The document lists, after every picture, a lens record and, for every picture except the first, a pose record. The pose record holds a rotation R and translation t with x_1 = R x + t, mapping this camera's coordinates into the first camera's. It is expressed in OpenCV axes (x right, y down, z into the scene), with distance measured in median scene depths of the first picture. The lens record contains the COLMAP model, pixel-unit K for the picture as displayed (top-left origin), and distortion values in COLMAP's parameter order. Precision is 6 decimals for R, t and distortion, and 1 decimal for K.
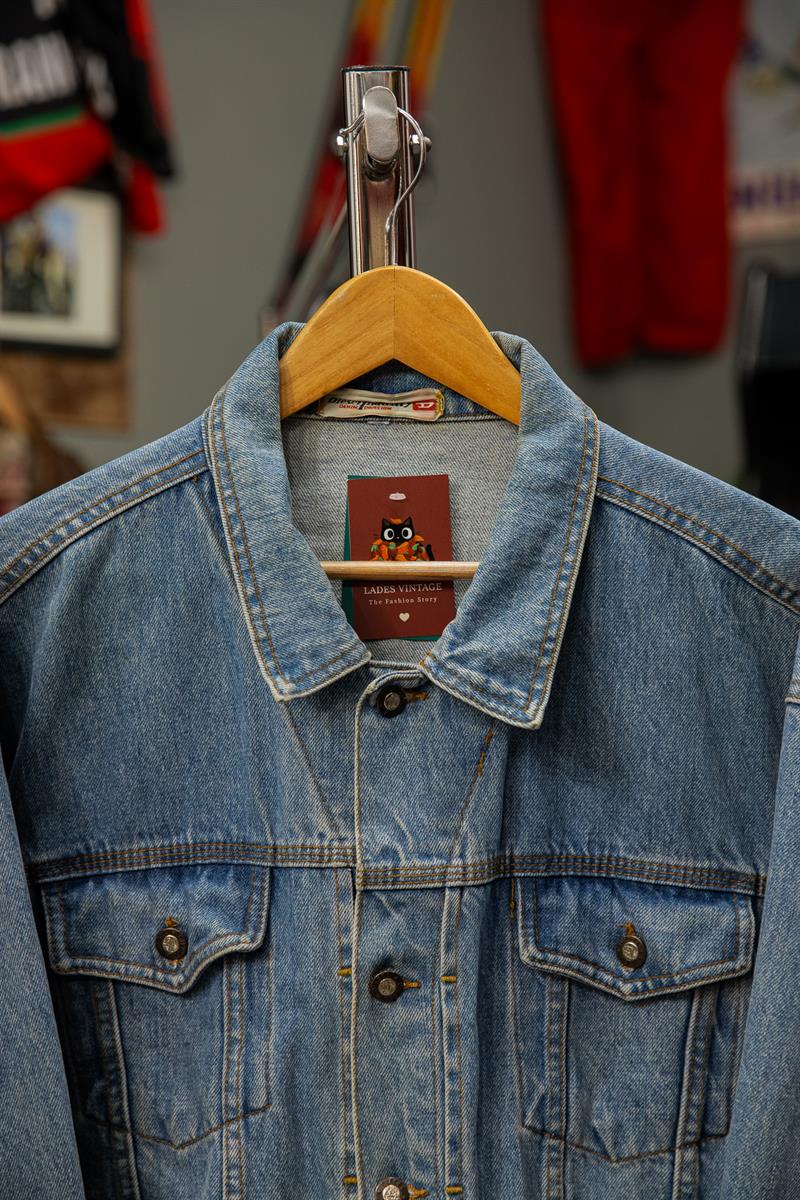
lens RADIAL K [[2103.3, 0, 399.9], [0, 2103.3, 615.1], [0, 0, 1]] dist [0.119404, 0.133566]
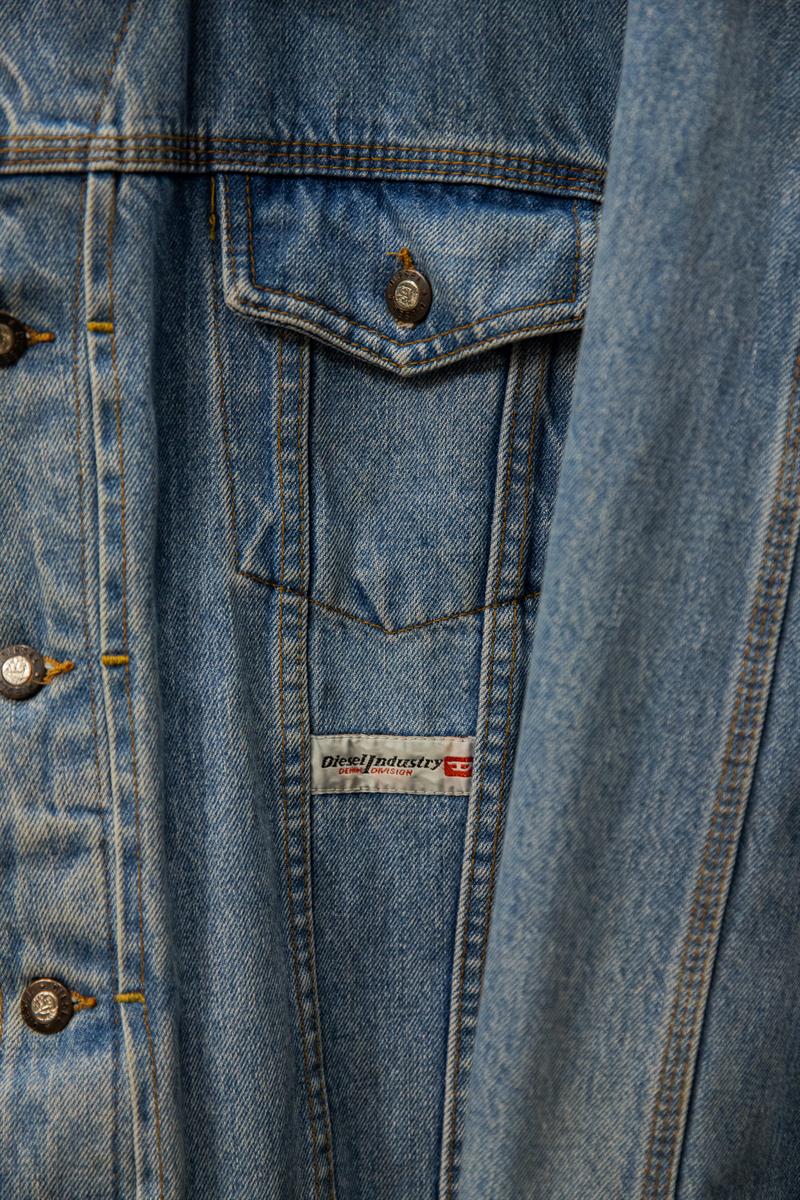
lens RADIAL K [[2103.3, 0, 399.9], [0, 2103.3, 615.1], [0, 0, 1]] dist [0.119404, 0.133566]
pose [[0.999652, -0.018706, -0.018602, 0.117771], [0.020149, 0.996535, 0.080698, 0.204523], [0.017028, -0.081044, 0.996565, 0.376995]]
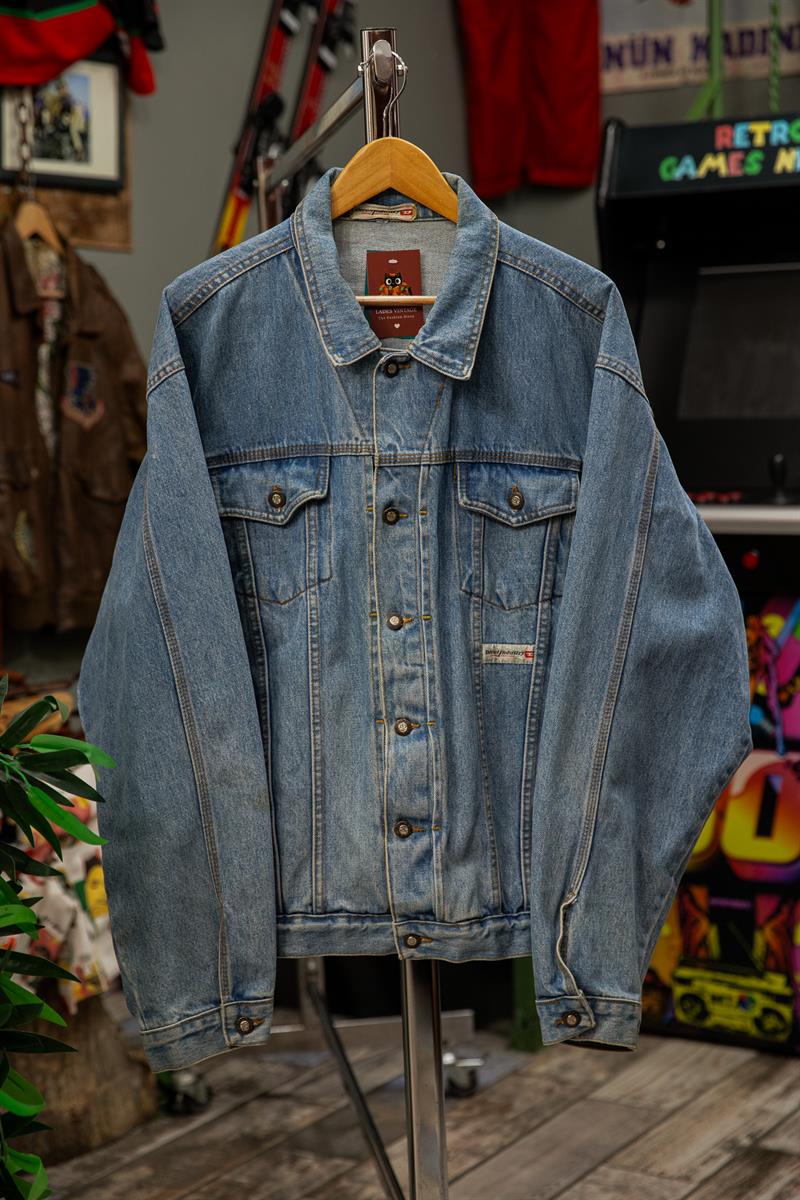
lens RADIAL K [[2103.3, 0, 399.9], [0, 2103.3, 615.1], [0, 0, 1]] dist [0.119404, 0.133566]
pose [[0.998577, -0.012784, 0.051771, -0.097686], [0.008903, 0.997181, 0.074509, 0.120083], [-0.052577, -0.073942, 0.995876, -0.918907]]
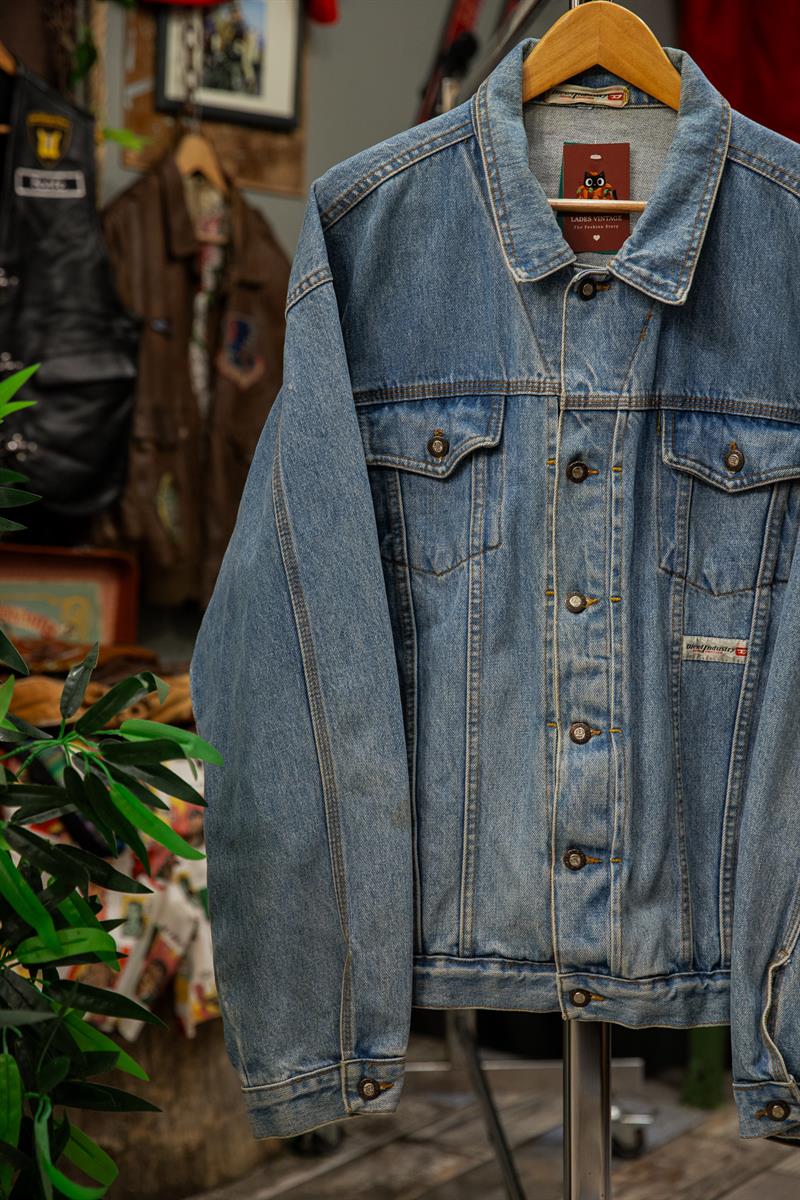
lens RADIAL K [[2103.3, 0, 399.9], [0, 2103.3, 615.1], [0, 0, 1]] dist [0.119404, 0.133566]
pose [[0.998929, 0.033985, -0.031404, -0.083900], [-0.031571, 0.996729, 0.074392, 0.166166], [0.033830, -0.073321, 0.996734, -0.566427]]
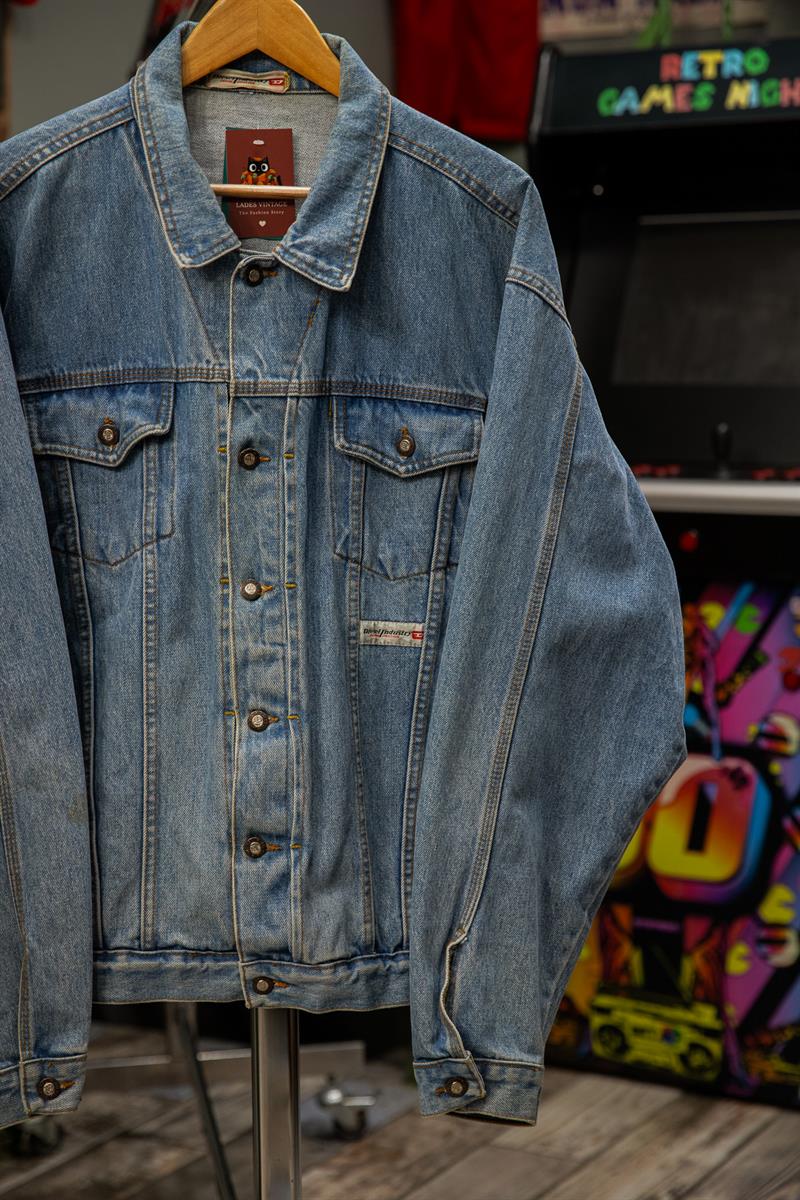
lens RADIAL K [[2103.3, 0, 399.9], [0, 2103.3, 615.1], [0, 0, 1]] dist [0.119404, 0.133566]
pose [[0.996592, 0.011230, 0.081725, -0.020750], [-0.017610, 0.996815, 0.077775, 0.164495], [-0.080591, -0.078949, 0.993616, -0.561814]]
